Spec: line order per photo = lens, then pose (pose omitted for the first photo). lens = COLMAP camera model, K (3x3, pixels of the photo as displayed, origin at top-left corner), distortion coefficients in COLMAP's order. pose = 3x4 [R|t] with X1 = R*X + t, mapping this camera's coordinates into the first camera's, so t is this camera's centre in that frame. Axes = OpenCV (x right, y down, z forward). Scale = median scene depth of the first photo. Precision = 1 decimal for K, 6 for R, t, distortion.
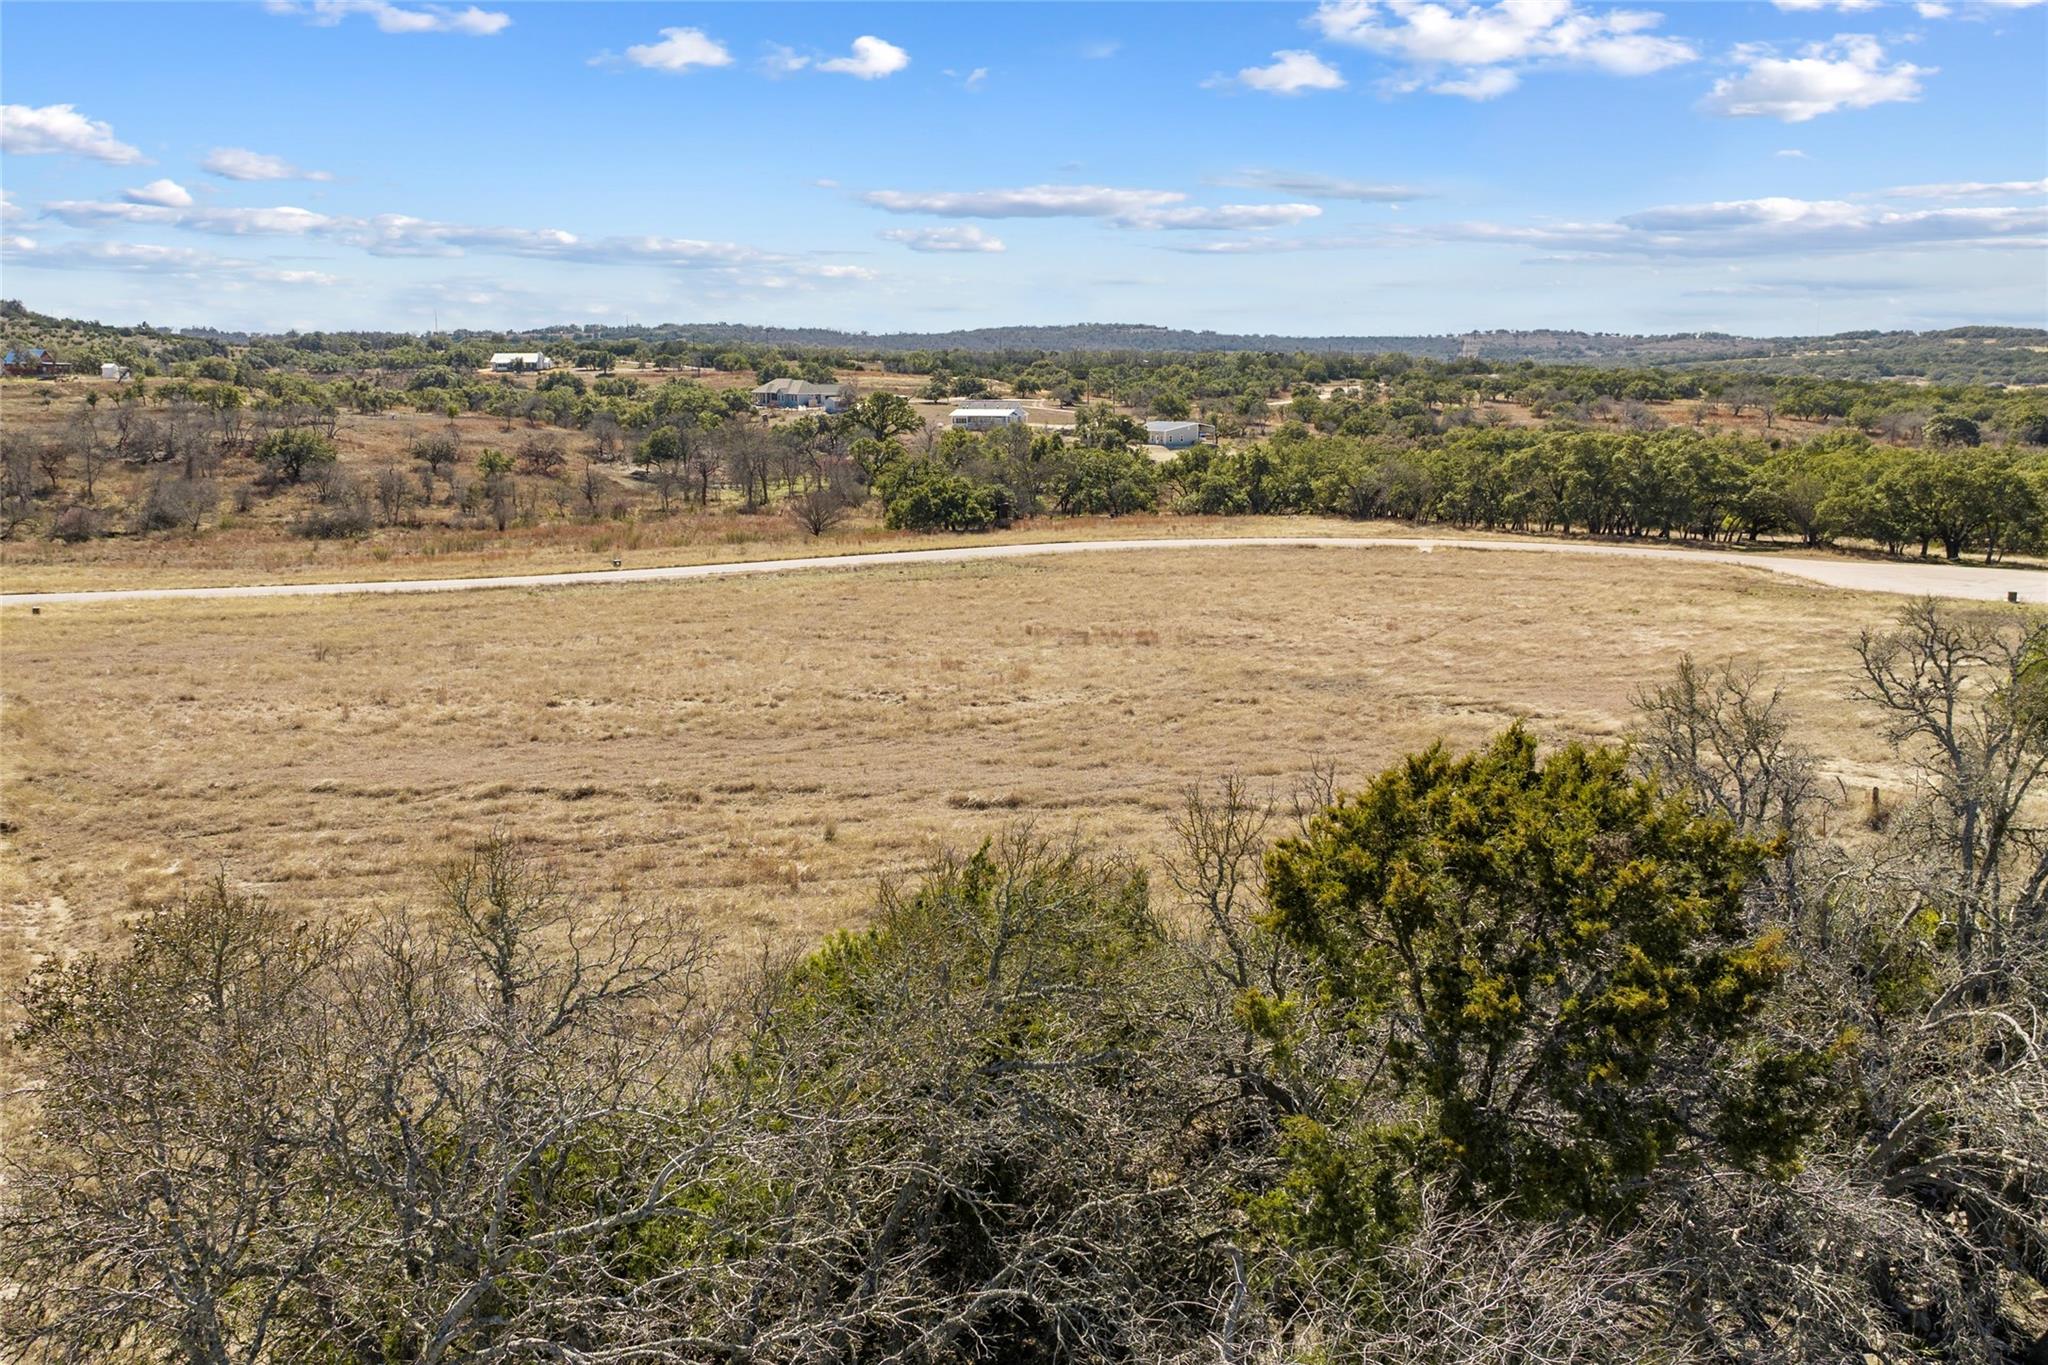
lens RADIAL K [[1712.7, 0, 1035.3], [0, 1712.7, 678.2], [0, 0, 1]] dist [-0.012276, -0.012718]
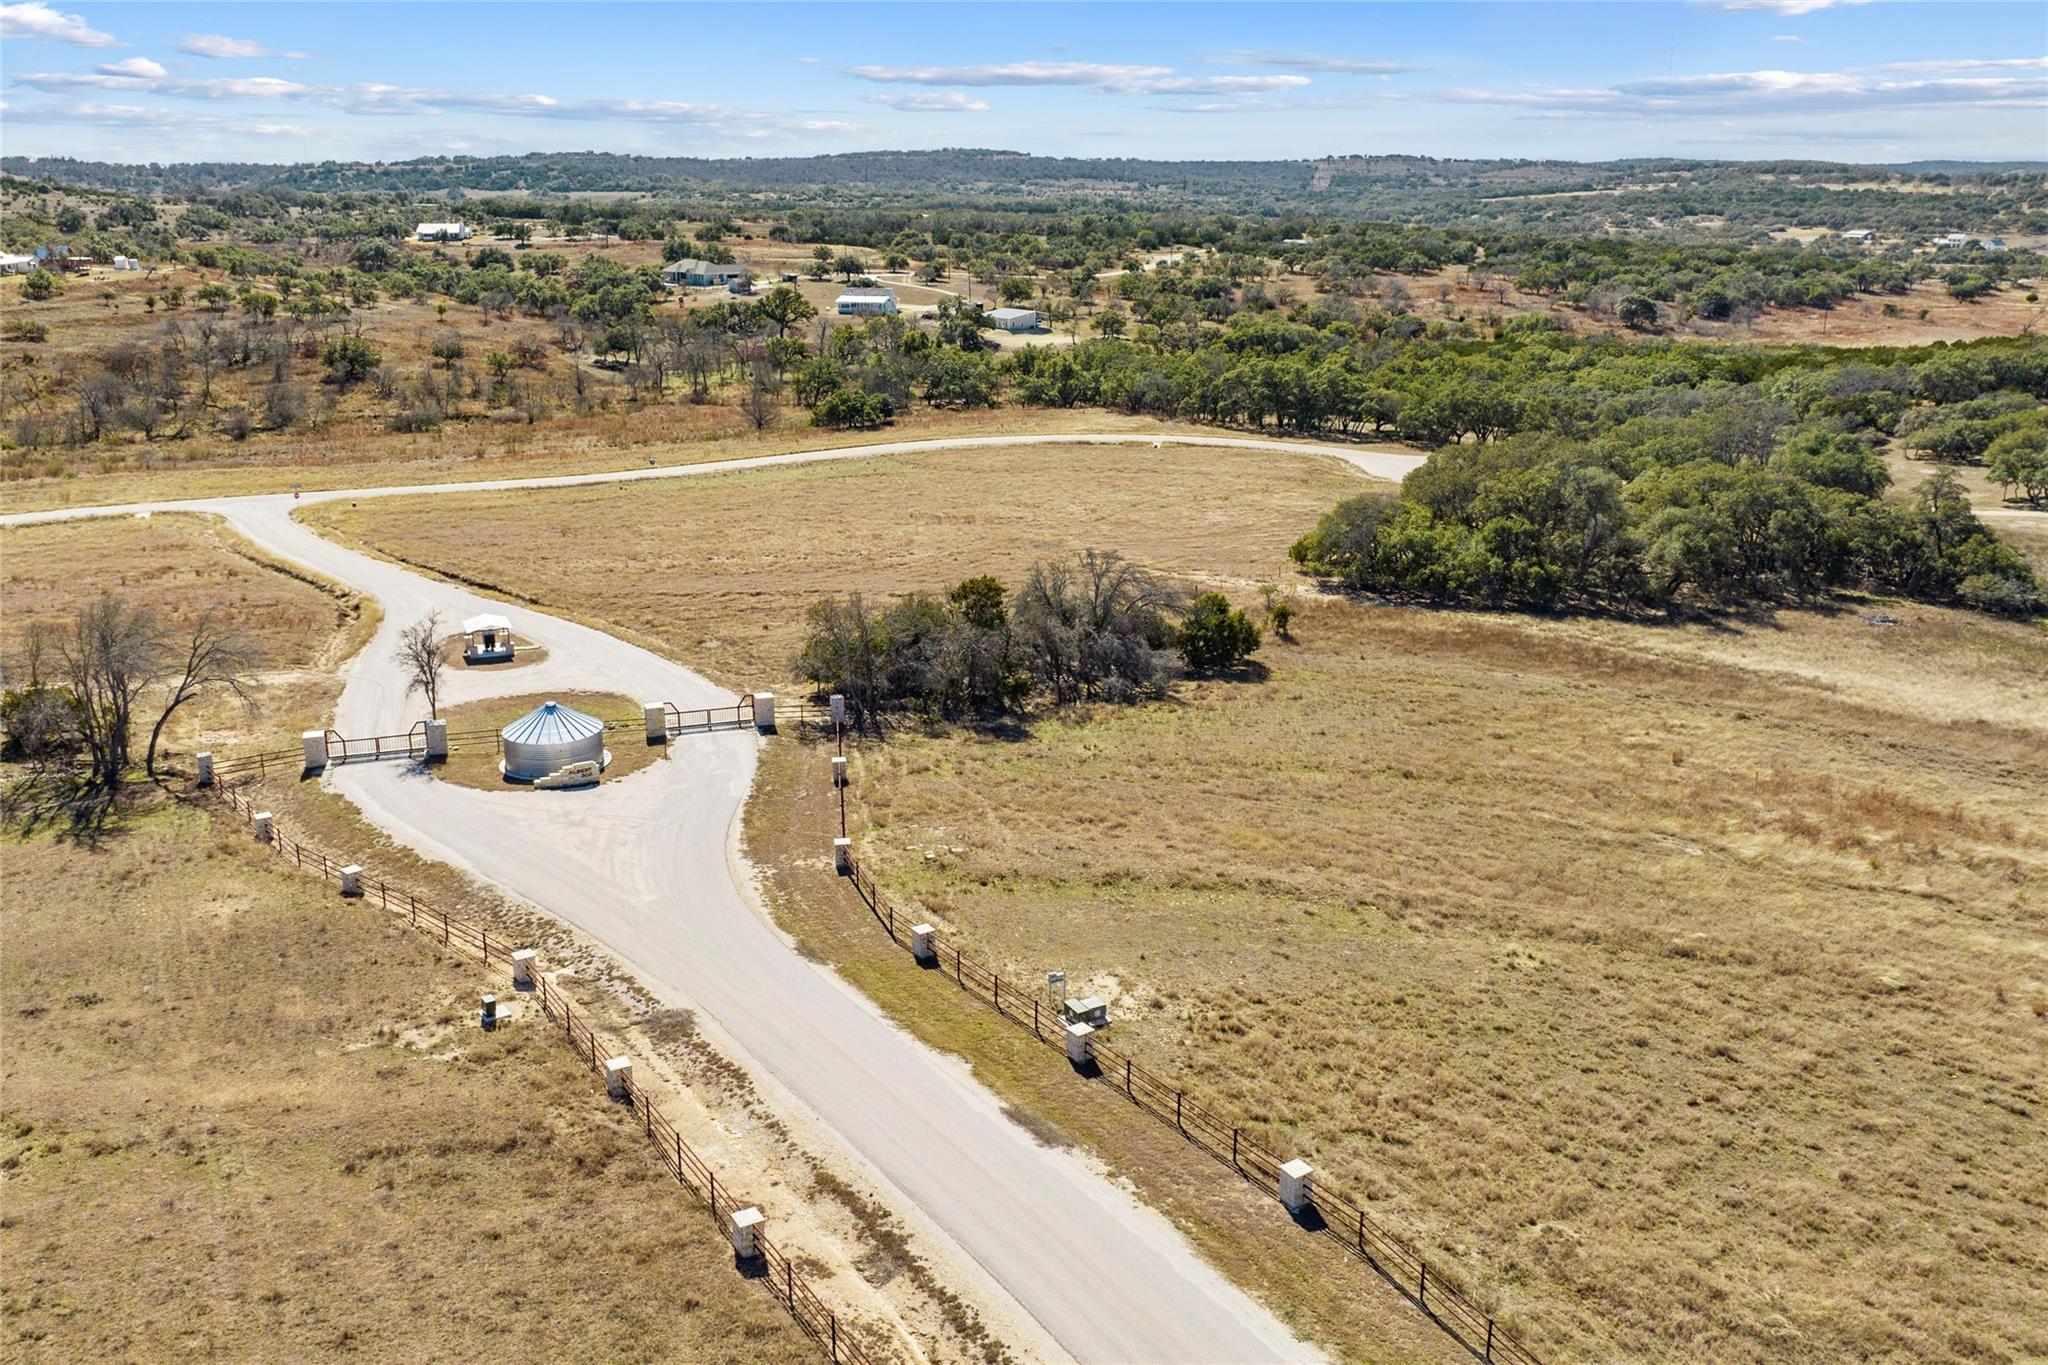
lens RADIAL K [[1712.7, 0, 1035.3], [0, 1712.7, 678.2], [0, 0, 1]] dist [-0.012276, -0.012718]
pose [[0.997124, -0.017992, 0.073623, -0.002508], [0.010120, 0.994322, 0.105931, -0.012192], [-0.075111, -0.104881, 0.991644, -0.252447]]
